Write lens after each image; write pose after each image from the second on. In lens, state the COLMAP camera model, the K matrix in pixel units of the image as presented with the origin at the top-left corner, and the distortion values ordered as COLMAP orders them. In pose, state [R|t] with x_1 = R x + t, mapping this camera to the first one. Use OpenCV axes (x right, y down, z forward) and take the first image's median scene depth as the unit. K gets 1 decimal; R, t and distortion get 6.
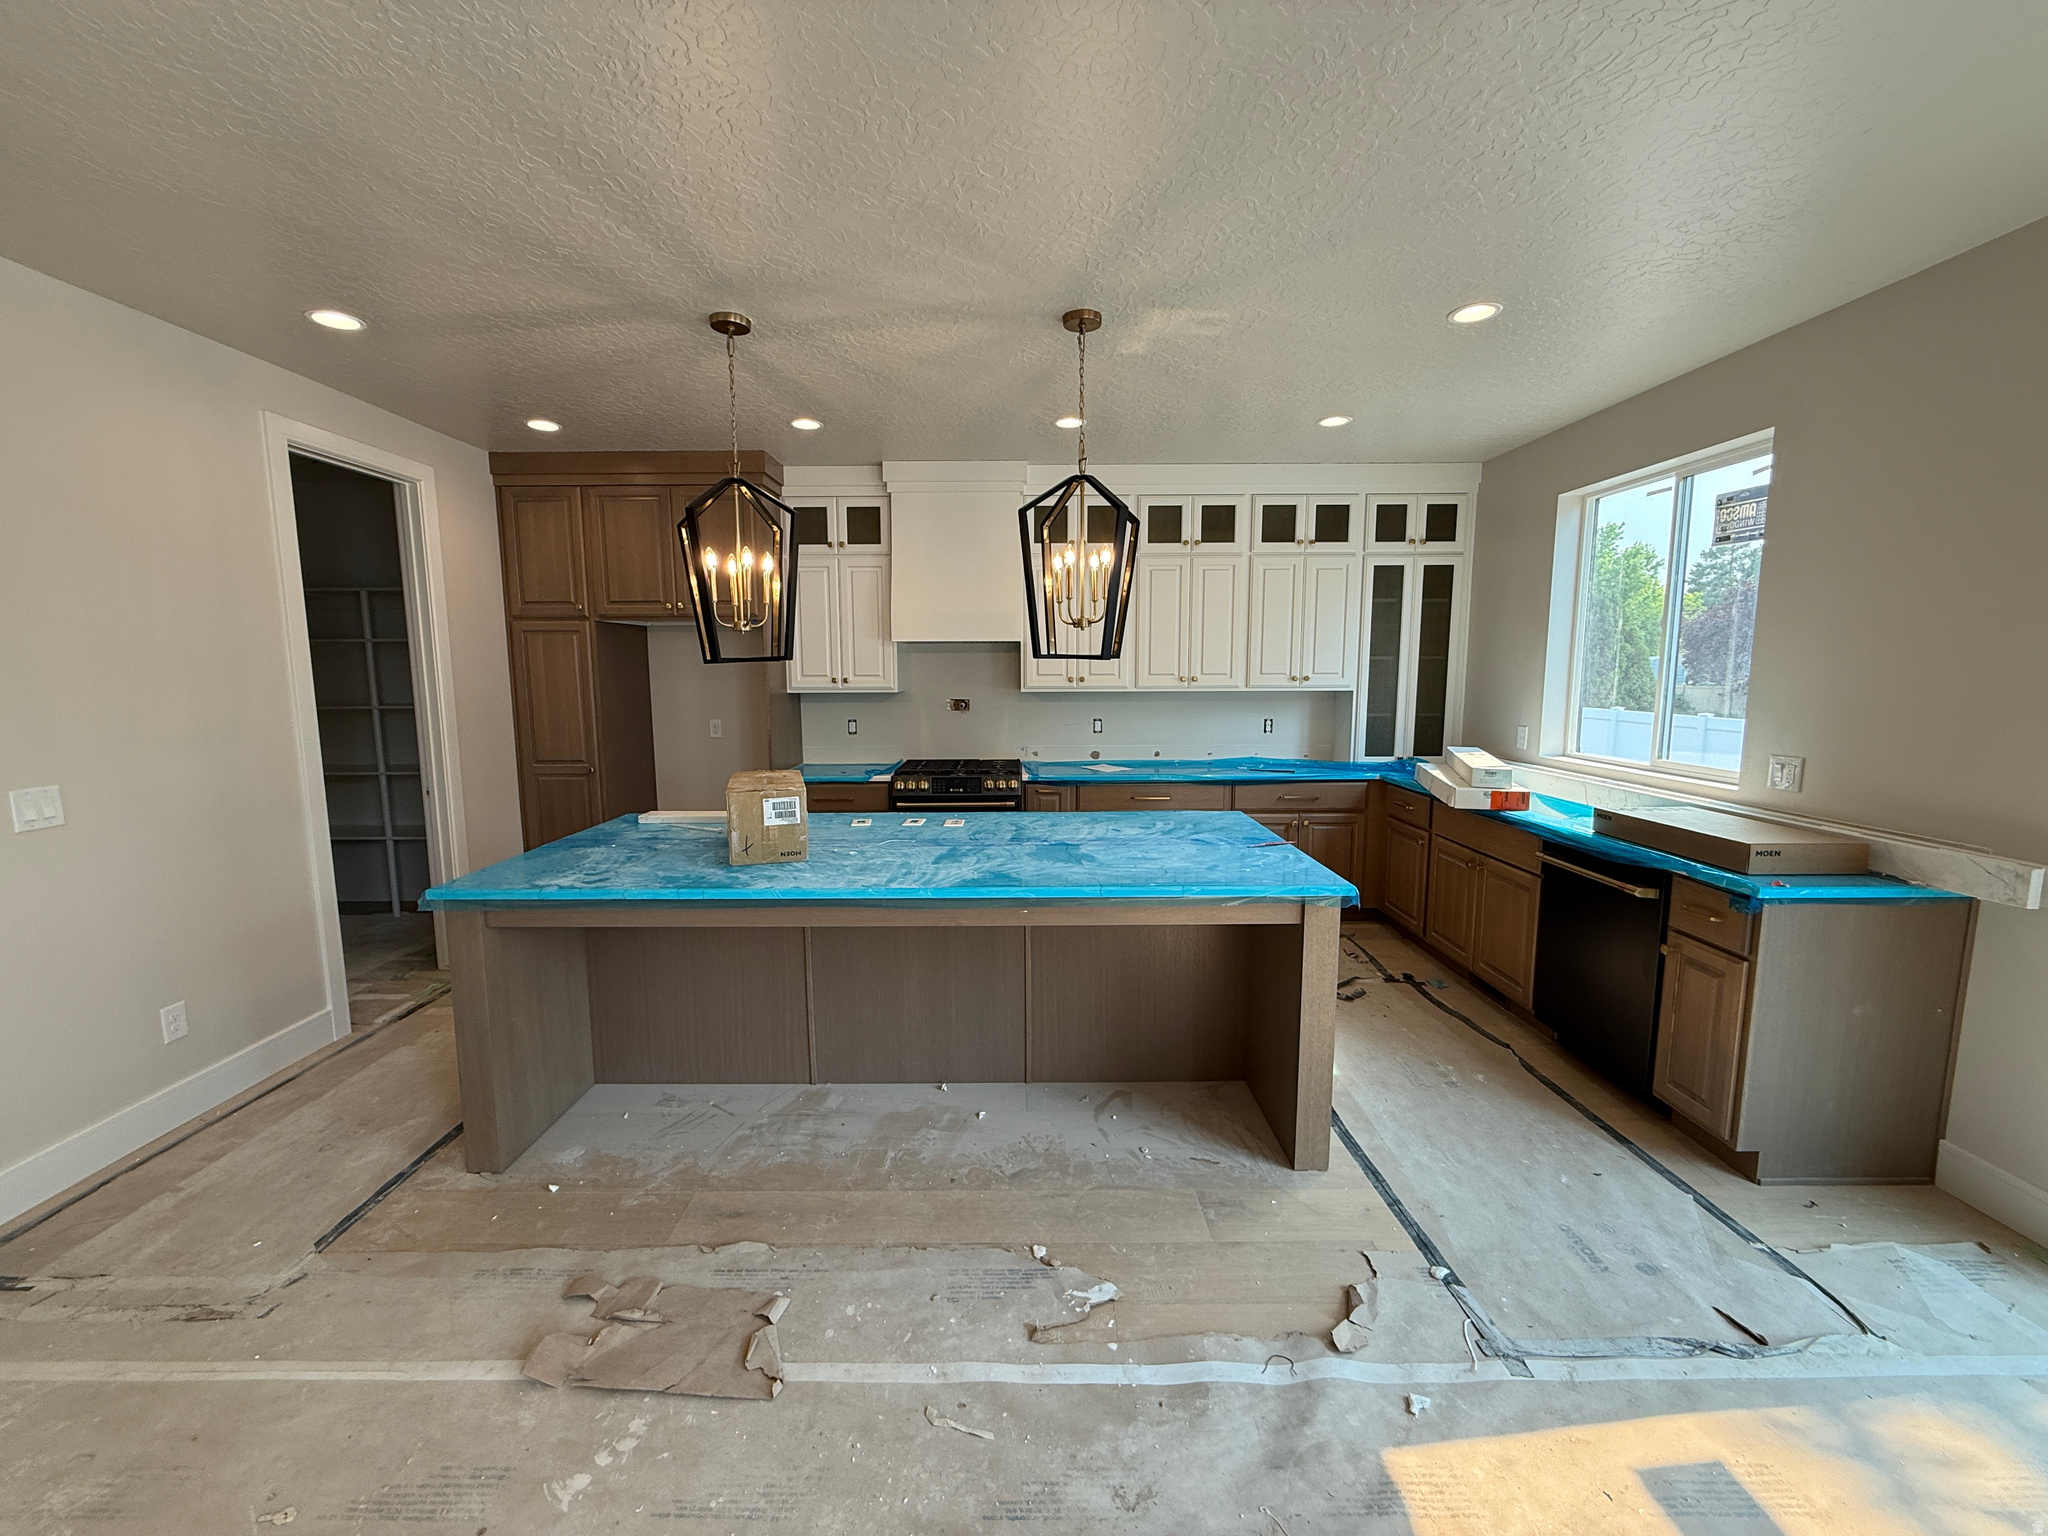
lens RADIAL K [[819.3, 0, 1021.7], [0, 819.3, 767.7], [0, 0, 1]] dist [-0.002067, 0.000777]
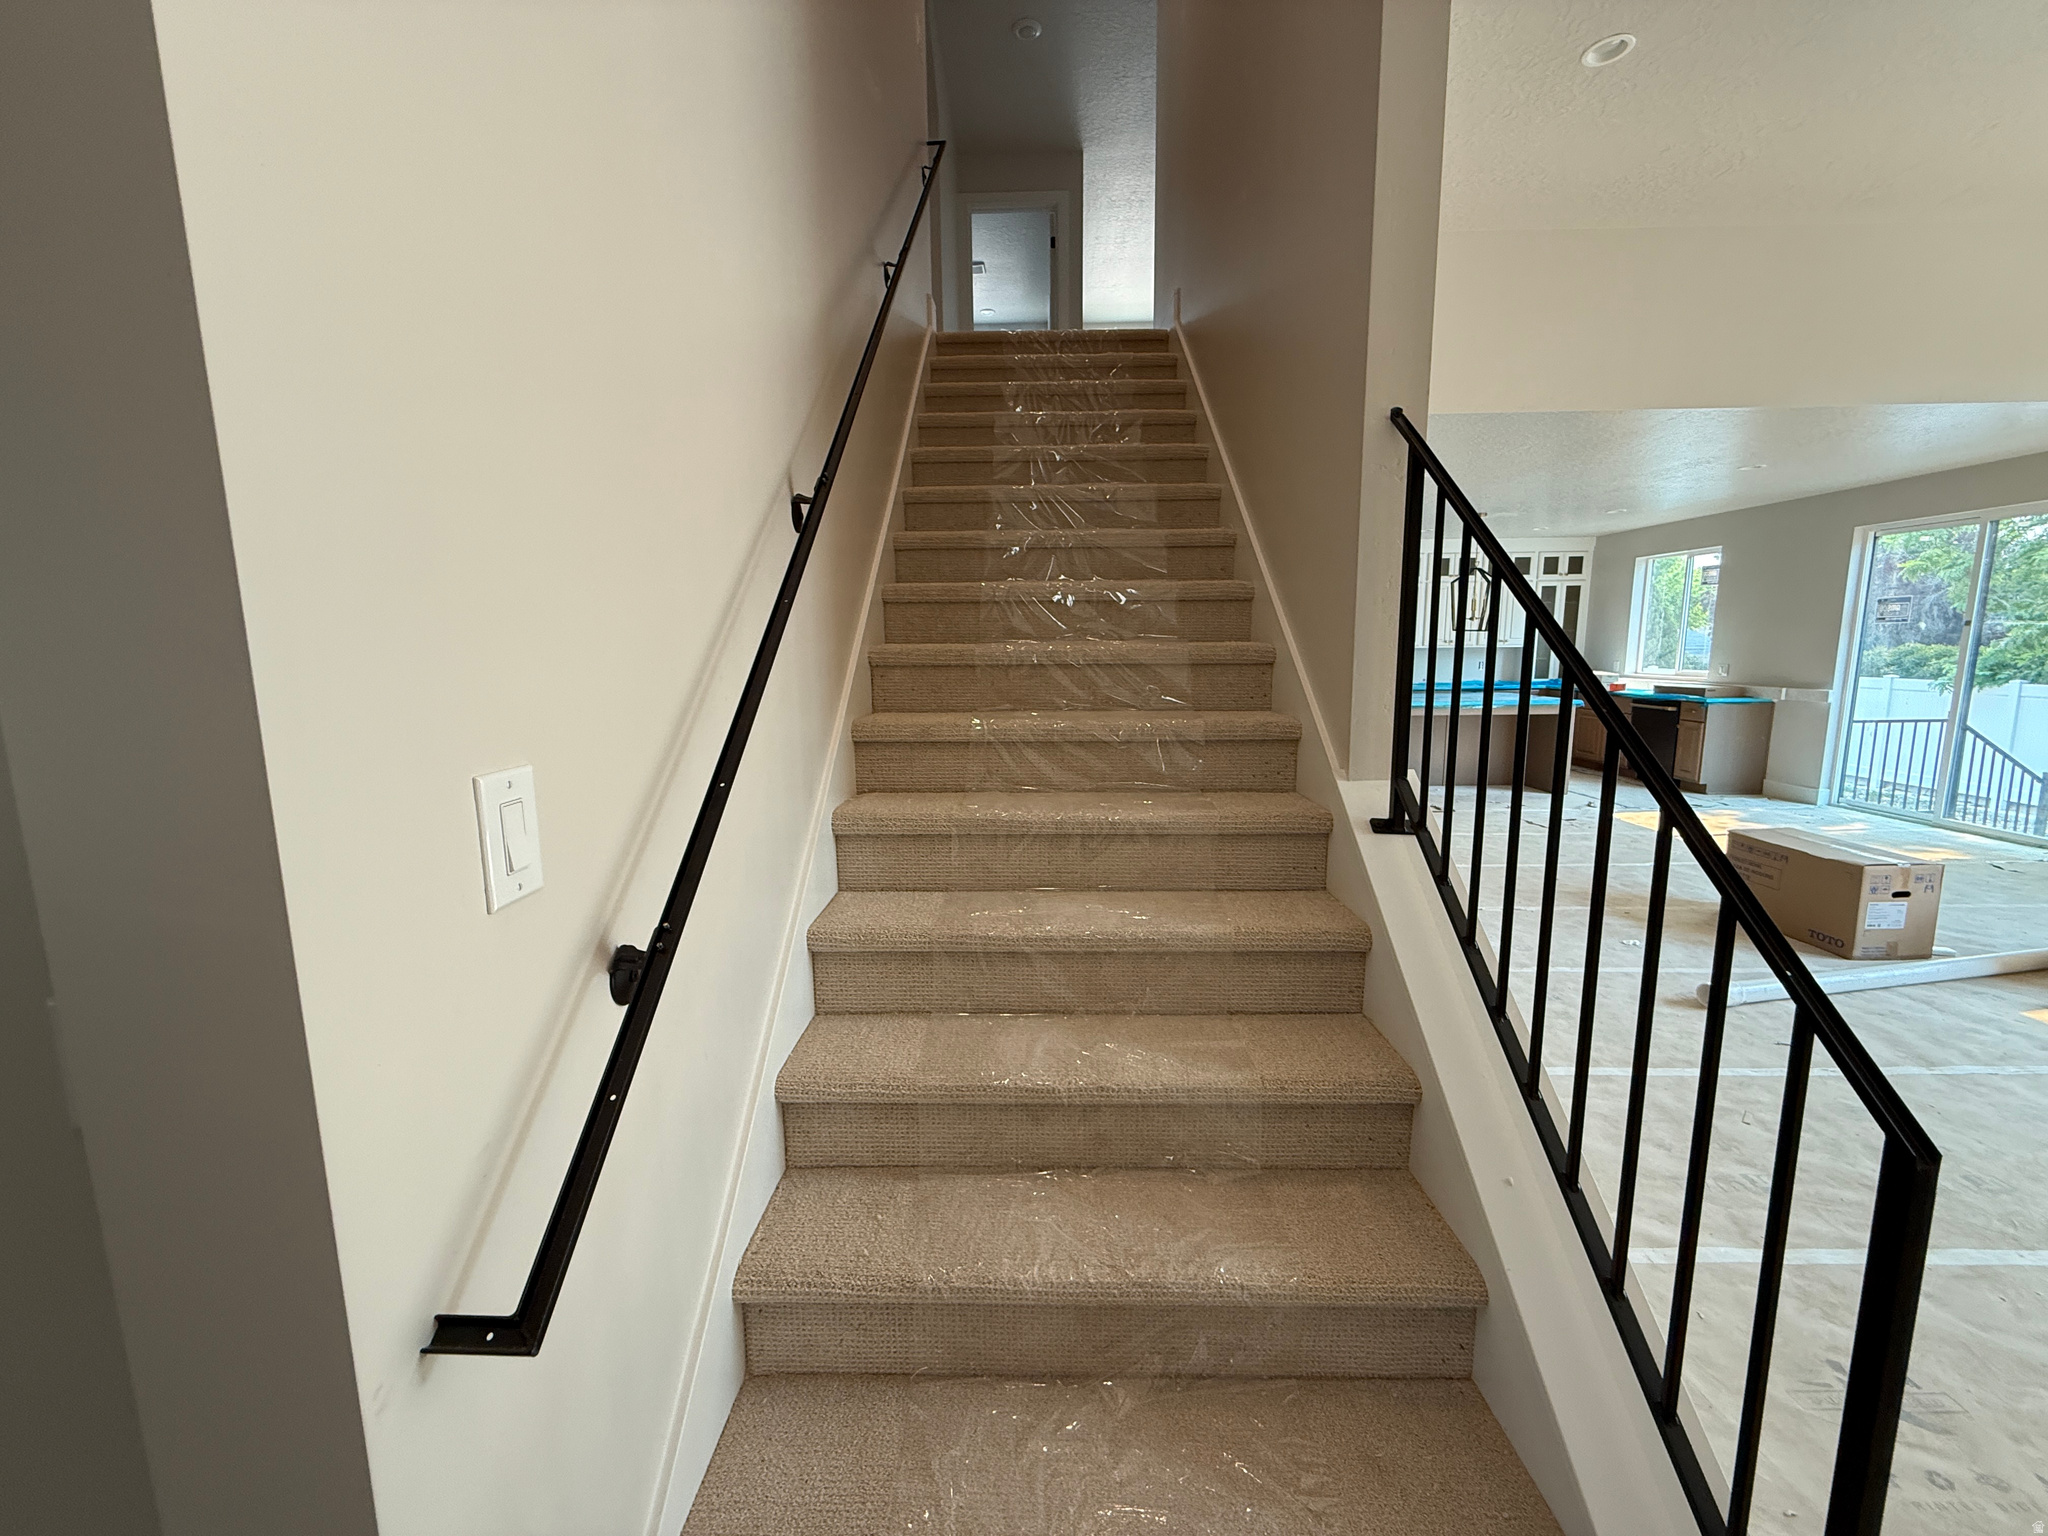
lens RADIAL K [[819.3, 0, 1024.4], [0, 819.3, 763.5], [0, 0, 1]] dist [-0.002067, 0.000777]
pose [[0.999801, -0.004705, -0.019403, -1.224584], [0.005141, 0.999733, 0.022508, 0.218849], [0.019292, -0.022603, 0.999558, -1.614584]]
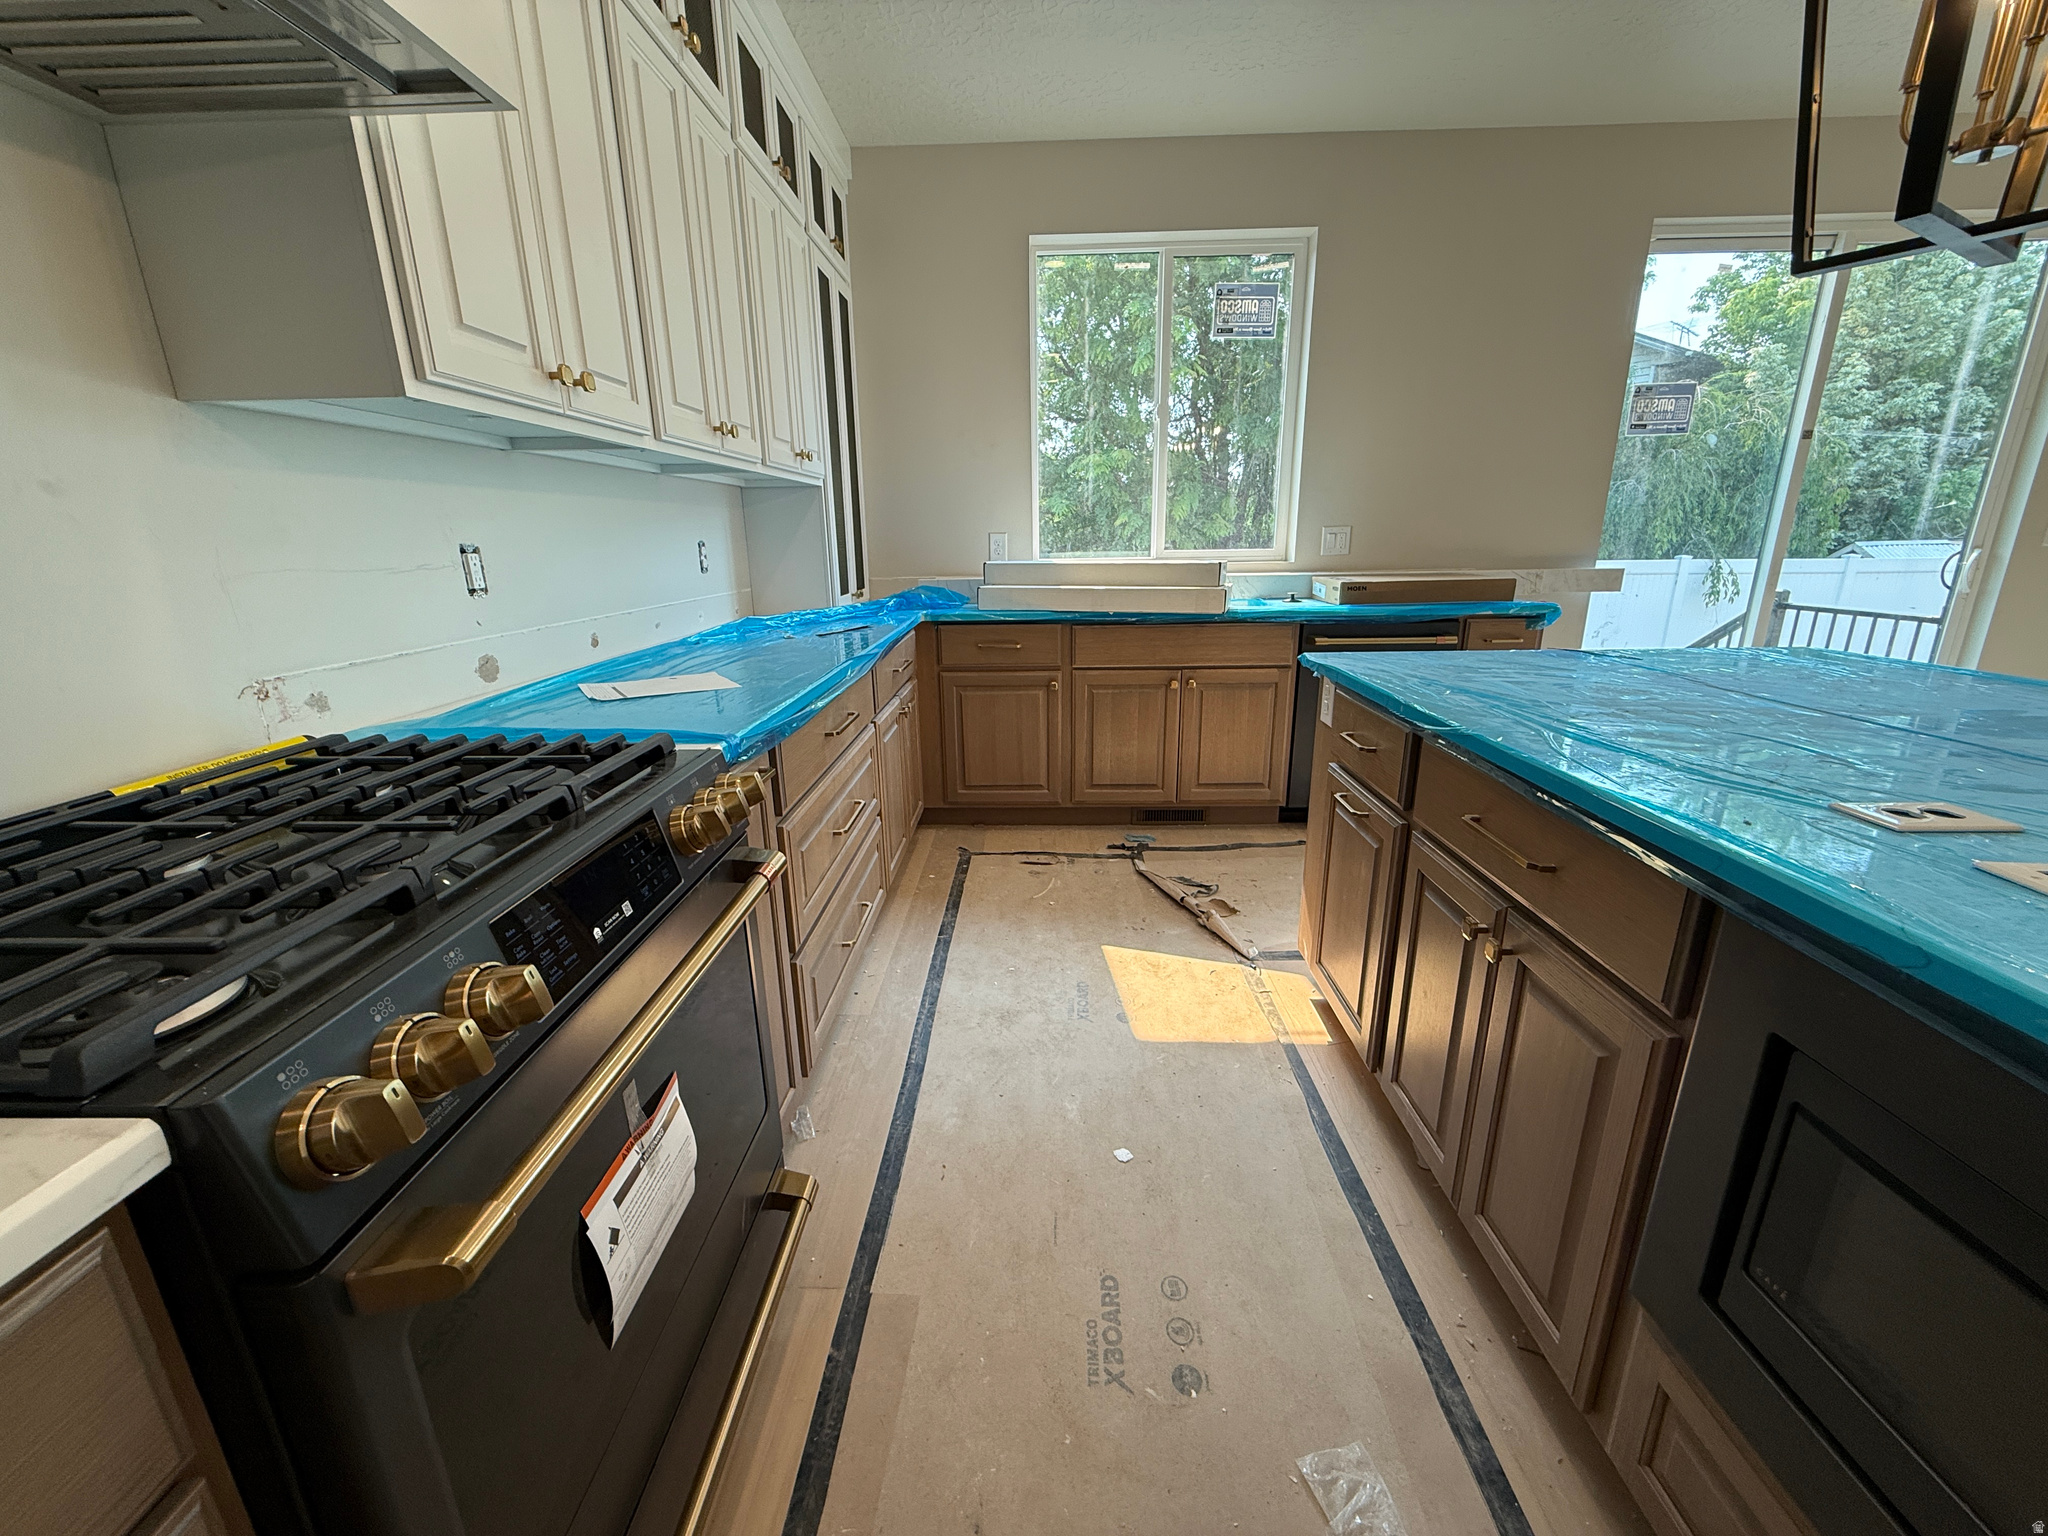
lens RADIAL K [[819.3, 0, 1022.4], [0, 819.3, 770.7], [0, 0, 1]] dist [-0.002067, 0.000777]
pose [[0.022820, -0.274936, 0.961192, -0.327577], [0.137623, 0.953153, 0.269369, -0.052679], [-0.990222, 0.126135, 0.059589, 1.216685]]
